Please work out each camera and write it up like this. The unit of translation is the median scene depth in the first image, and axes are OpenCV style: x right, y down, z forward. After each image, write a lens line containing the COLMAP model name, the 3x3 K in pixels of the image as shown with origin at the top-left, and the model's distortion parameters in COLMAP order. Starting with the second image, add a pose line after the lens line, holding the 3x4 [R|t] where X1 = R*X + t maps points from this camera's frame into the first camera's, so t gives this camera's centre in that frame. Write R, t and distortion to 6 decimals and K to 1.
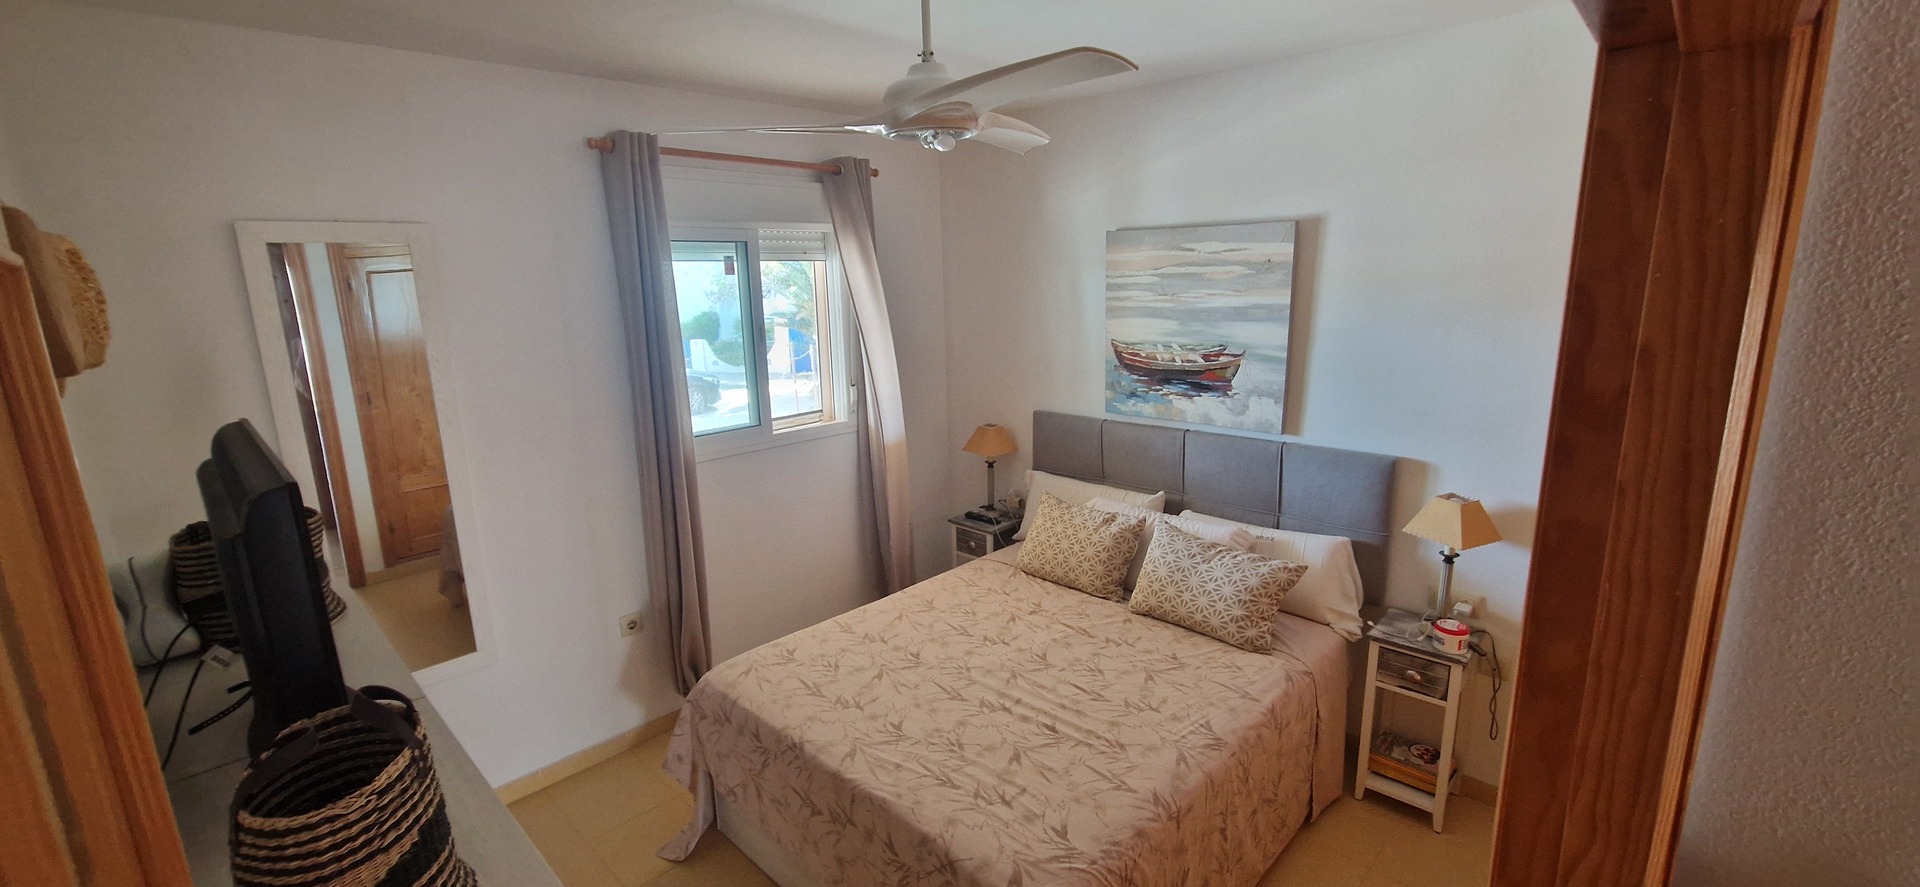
lens RADIAL K [[778.0, 0, 964.4], [0, 778.0, 436.6], [0, 0, 1]] dist [0.002221, -0.001562]
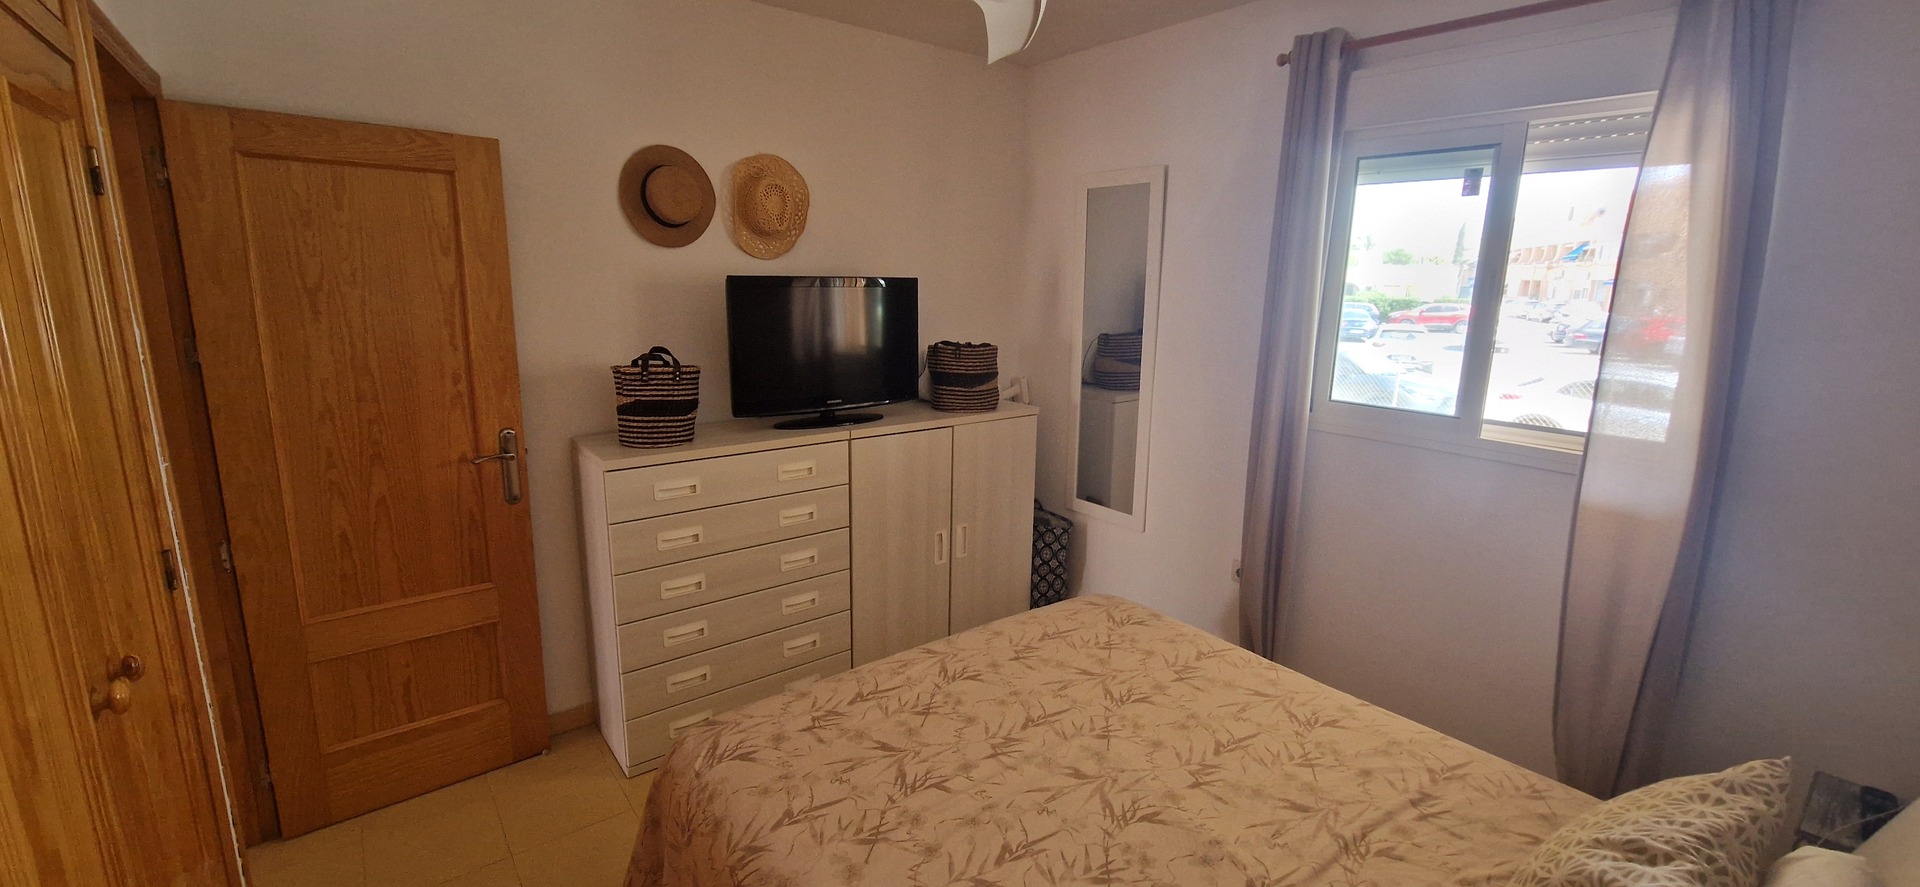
lens RADIAL K [[778.0, 0, 963.5], [0, 778.0, 436.0], [0, 0, 1]] dist [0.002221, -0.001562]
pose [[-0.140009, 0.216279, -0.966241, 0.717497], [-0.221175, 0.944364, 0.243431, -0.110491], [0.965132, 0.247791, -0.084384, 0.977430]]
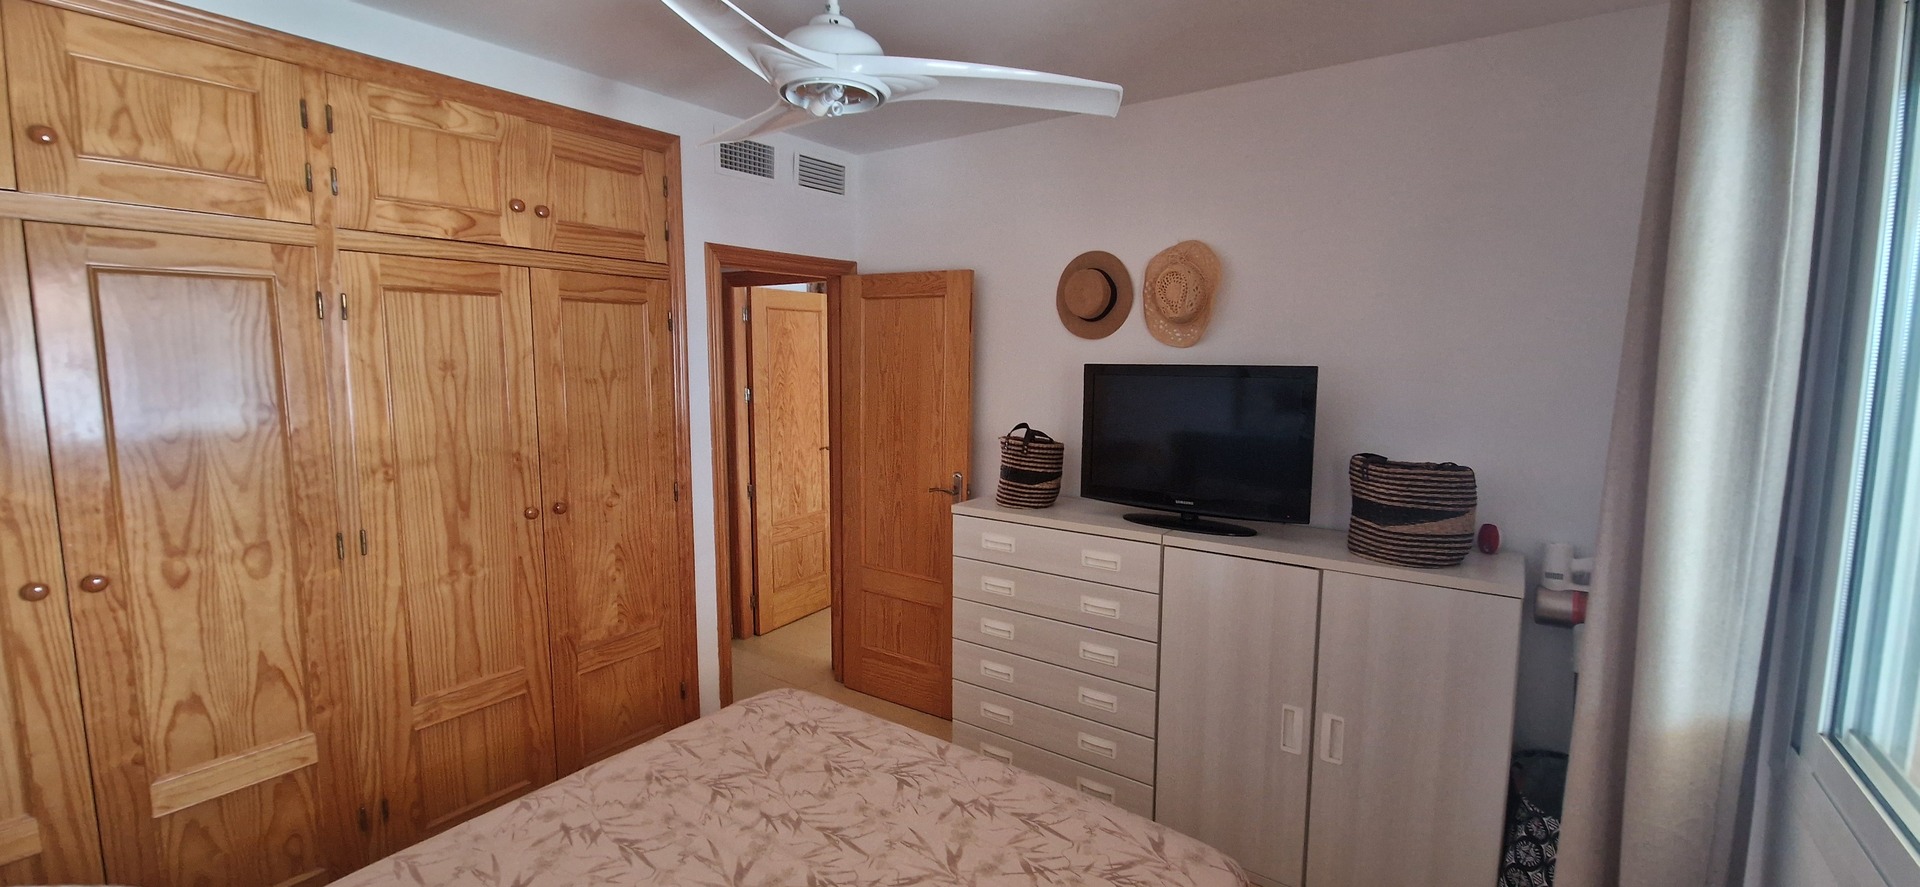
lens RADIAL K [[778.0, 0, 960.8], [0, 778.0, 436.4], [0, 0, 1]] dist [0.002221, -0.001562]
pose [[-0.989795, 0.029318, -0.139447, -0.040395], [-0.015812, 0.949964, 0.311960, -0.251139], [0.141616, 0.310982, -0.939806, 1.660829]]
